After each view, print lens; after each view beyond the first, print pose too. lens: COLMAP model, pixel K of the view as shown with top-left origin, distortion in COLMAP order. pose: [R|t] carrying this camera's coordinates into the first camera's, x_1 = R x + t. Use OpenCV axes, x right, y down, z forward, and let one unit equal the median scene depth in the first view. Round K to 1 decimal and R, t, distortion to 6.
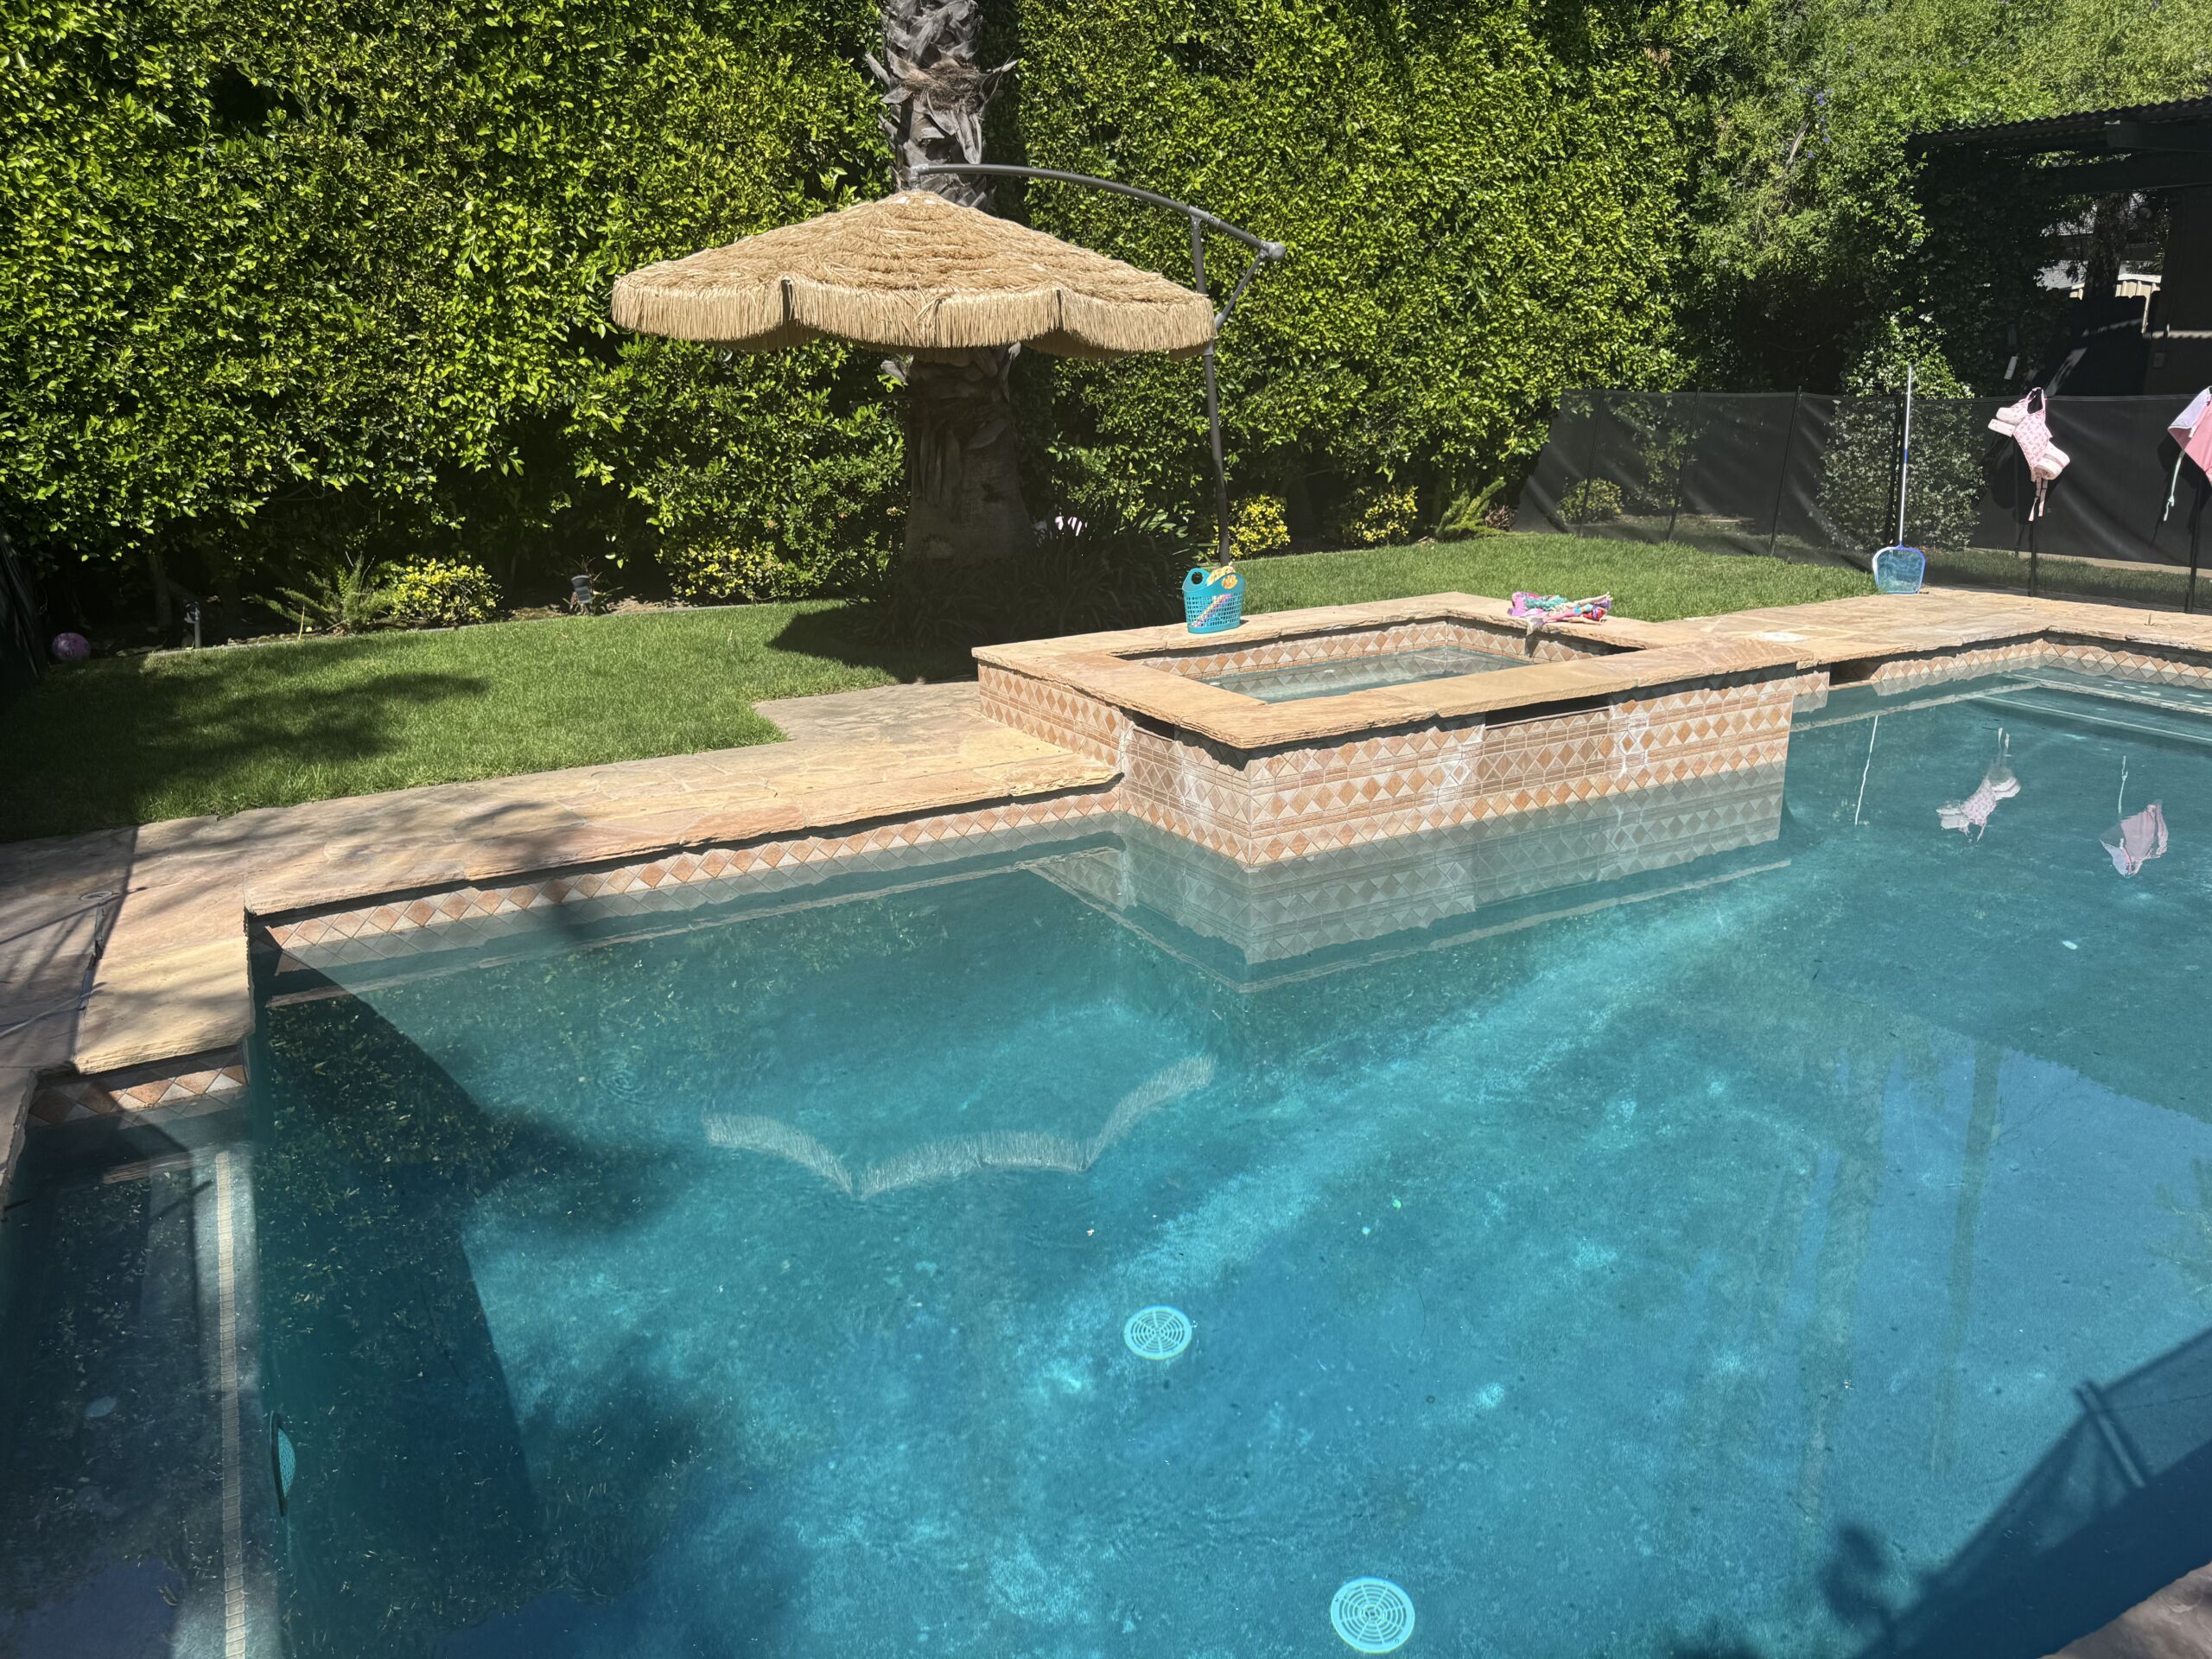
lens RADIAL K [[1577.6, 0, 1084.5], [0, 1577.6, 822.7], [0, 0, 1]] dist [0.058089, -0.073158]
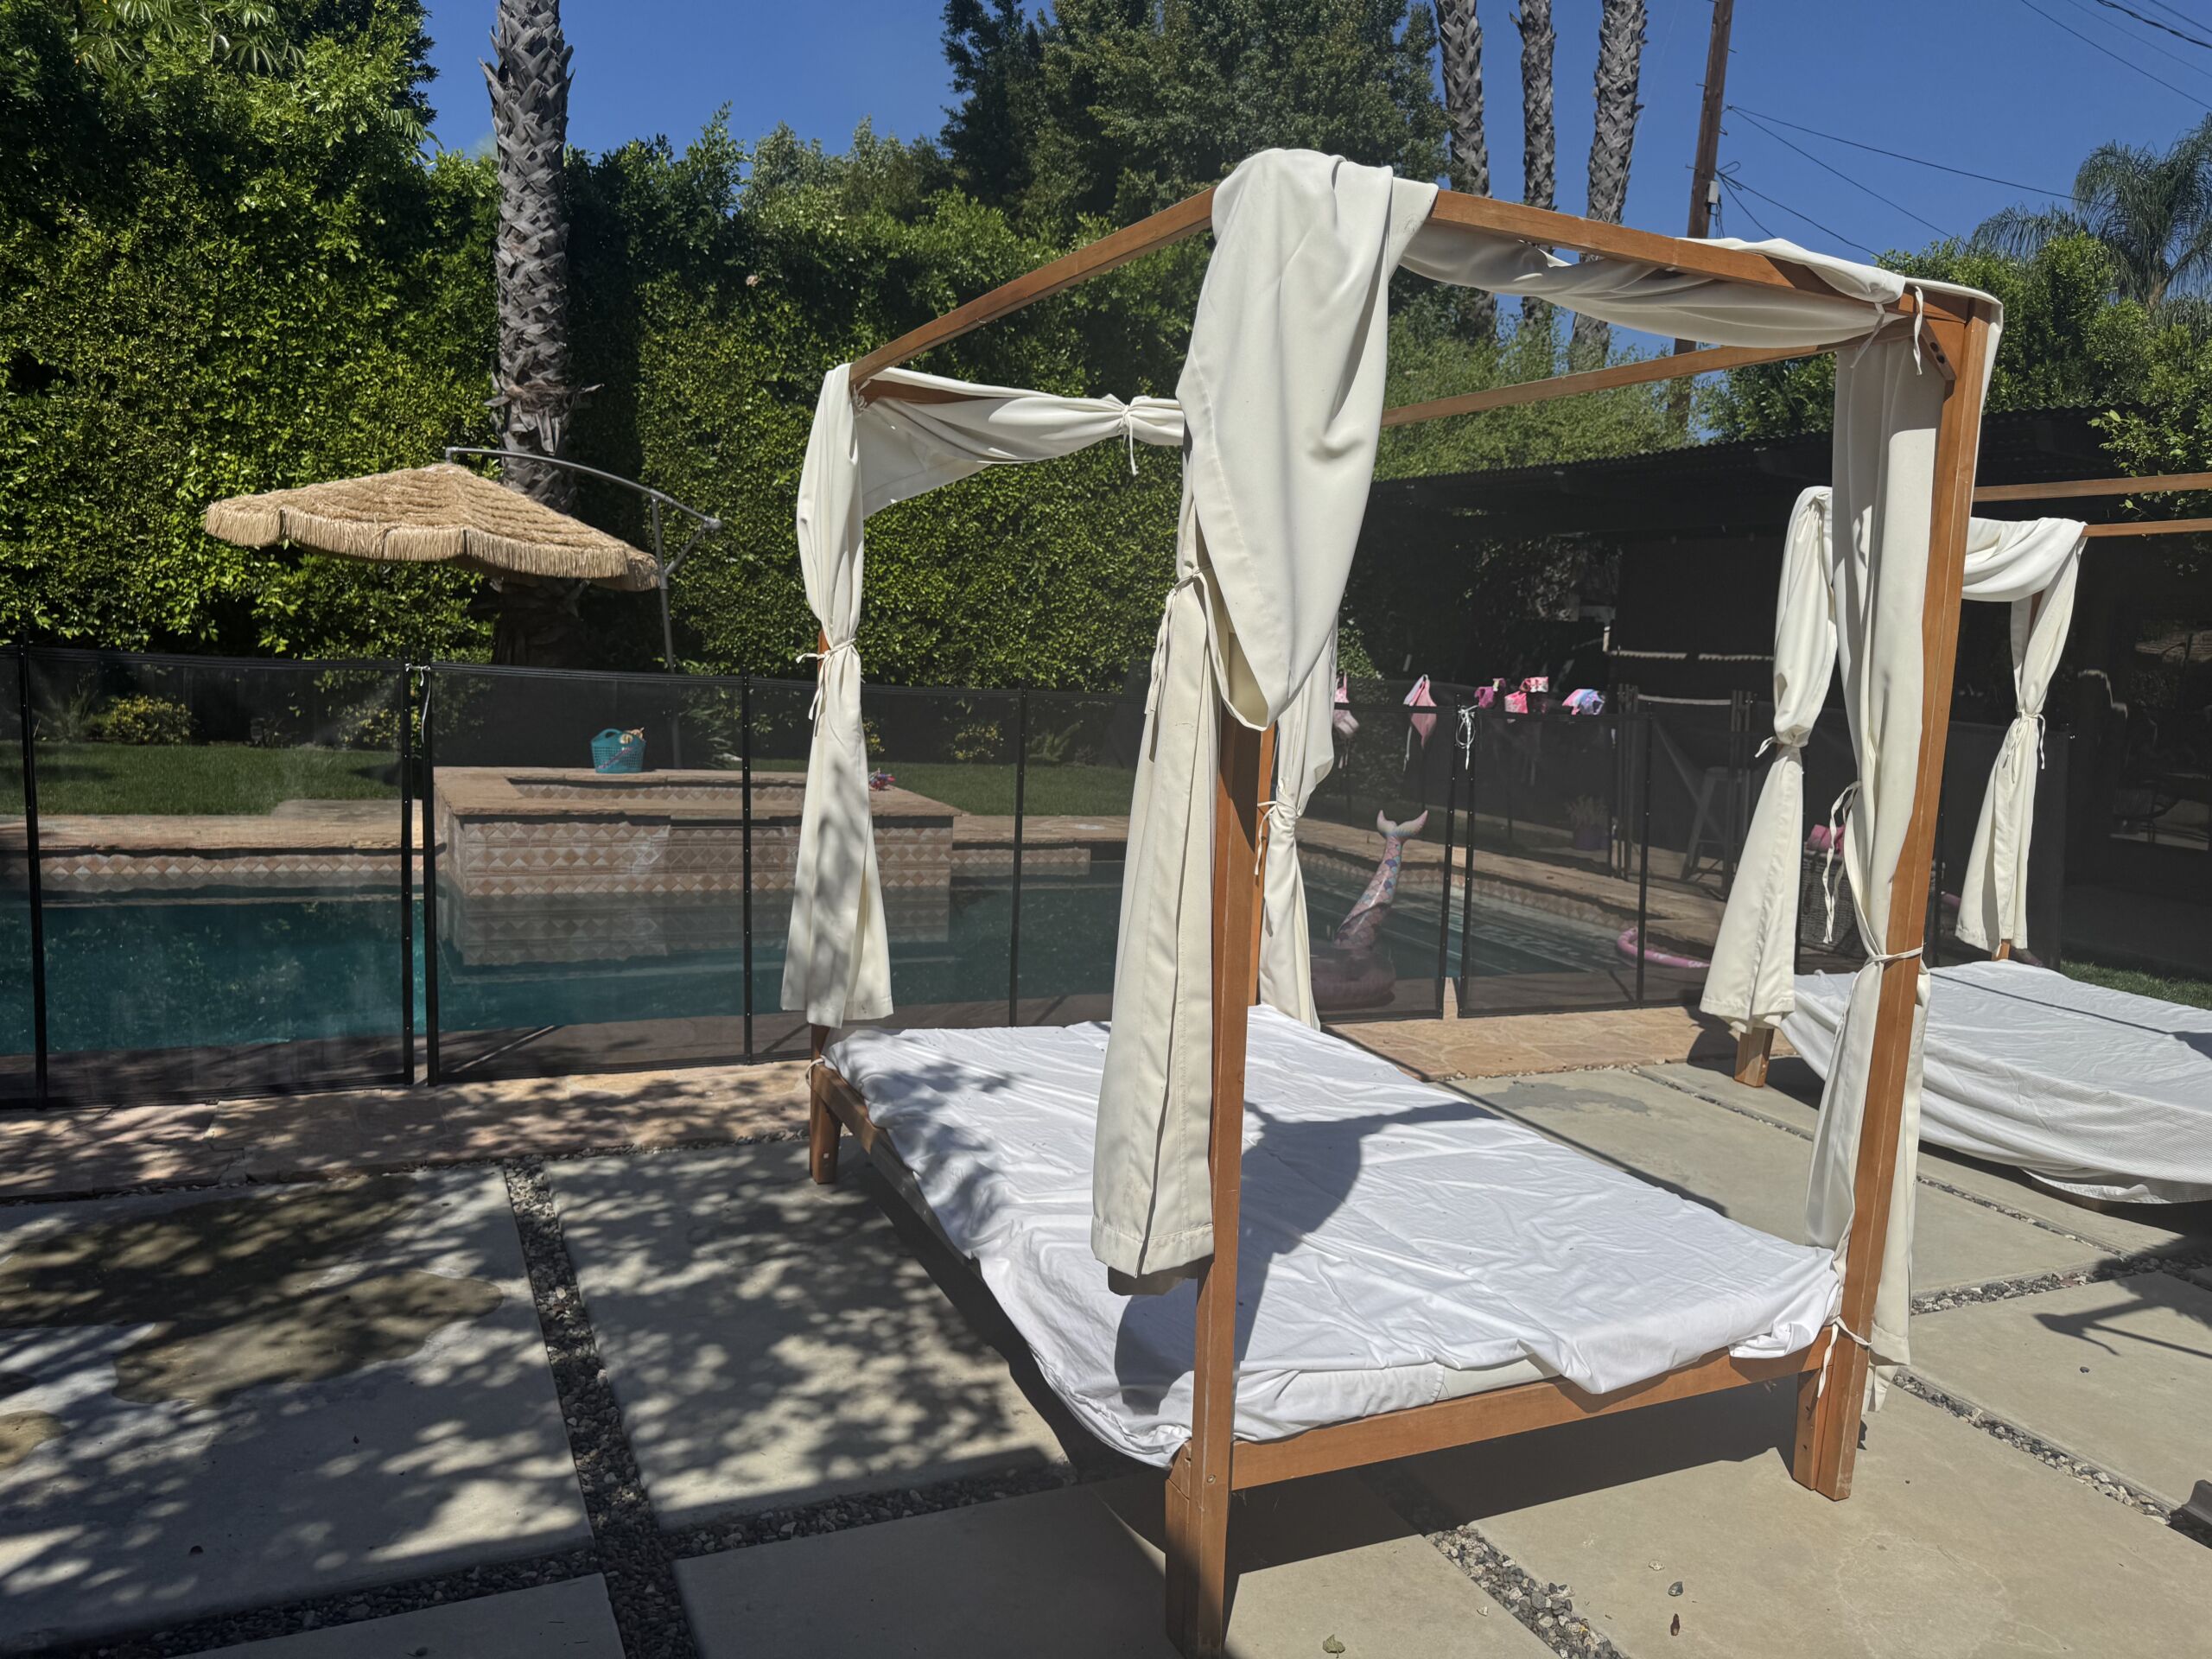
lens RADIAL K [[1577.6, 0, 1101.6], [0, 1577.6, 836.8], [0, 0, 1]] dist [0.058089, -0.073158]
pose [[0.995726, 0.083130, -0.040244, 0.516469], [-0.088580, 0.982925, -0.161284, 0.110268], [0.026149, 0.164159, 0.986087, -0.332540]]
